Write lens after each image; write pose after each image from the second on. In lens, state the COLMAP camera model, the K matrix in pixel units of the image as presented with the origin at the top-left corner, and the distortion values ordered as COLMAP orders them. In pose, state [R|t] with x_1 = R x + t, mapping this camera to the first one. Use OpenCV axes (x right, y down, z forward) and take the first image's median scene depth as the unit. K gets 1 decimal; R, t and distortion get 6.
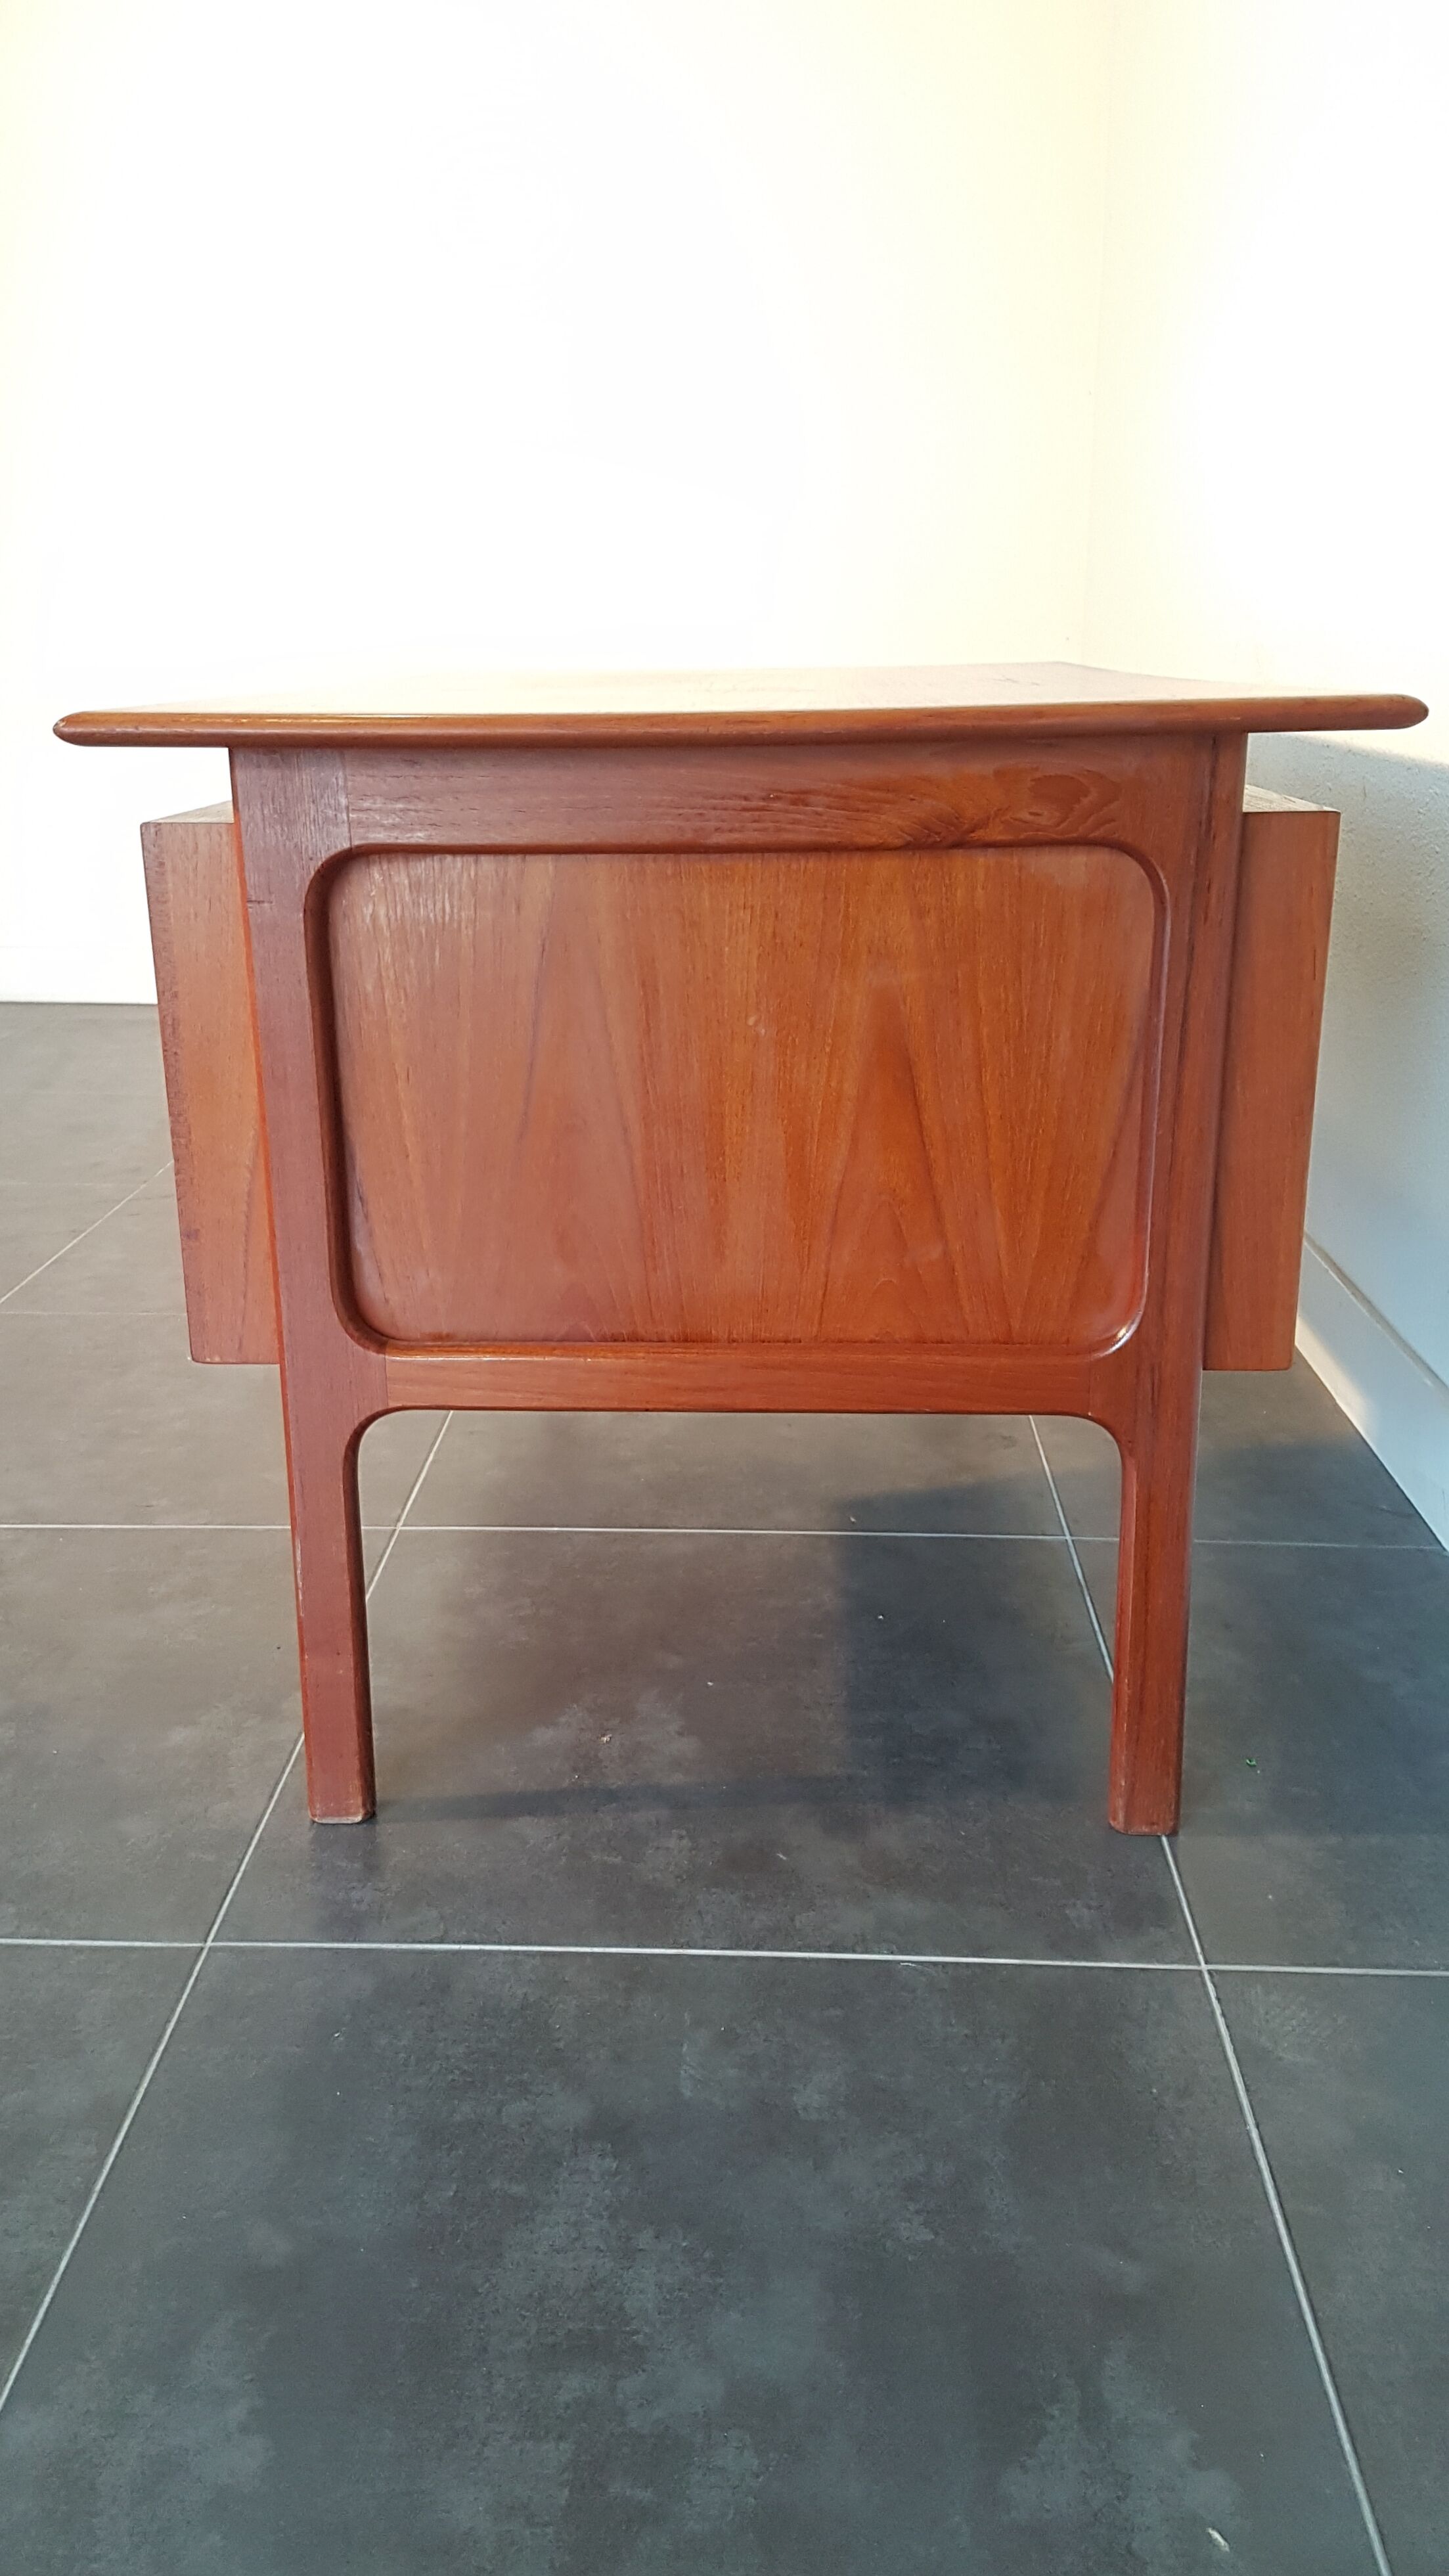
lens RADIAL K [[2047.9, 0, 664.9], [0, 2047.9, 1286.9], [0, 0, 1]] dist [-0.000273, -0.001117]
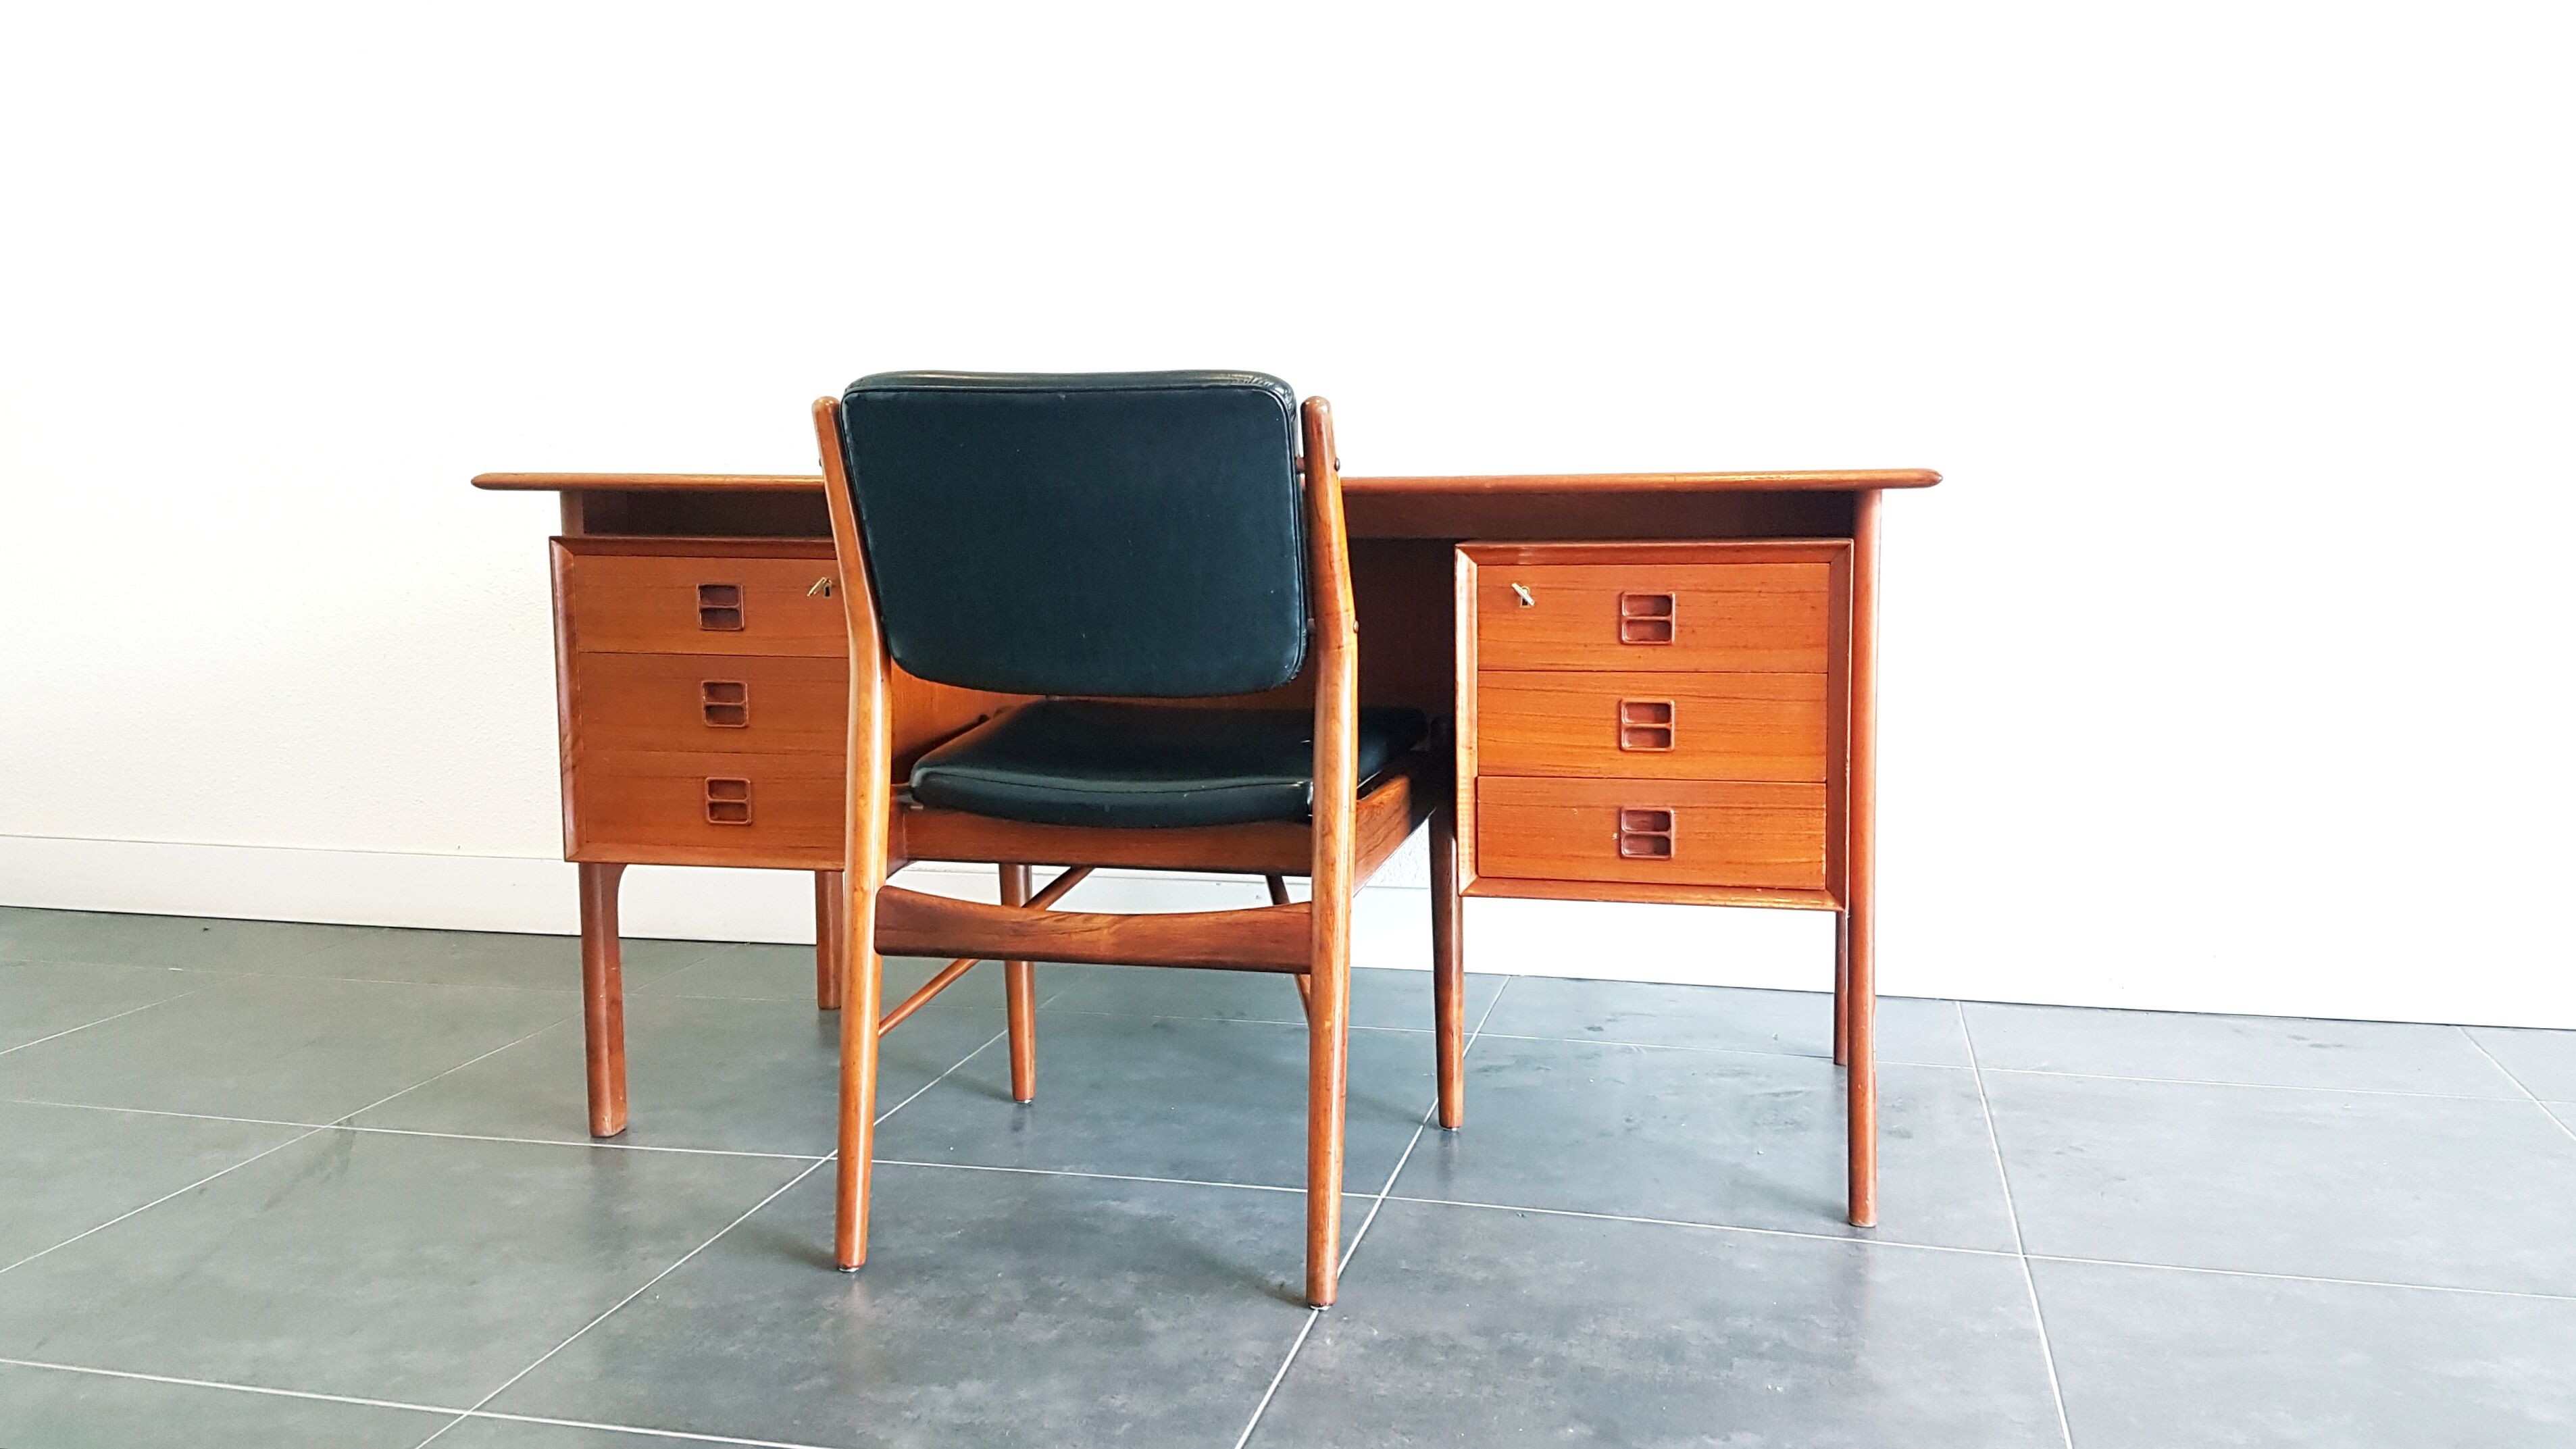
lens RADIAL K [[2048.0, 0, 1290.6], [0, 2048.0, 669.0], [0, 0, 1]] dist [-0.000273, -0.001117]
pose [[0.187139, -0.083196, 0.978804, -1.379258], [0.299988, 0.953649, 0.023703, 0.005525], [-0.935407, 0.289194, 0.203422, 0.135013]]
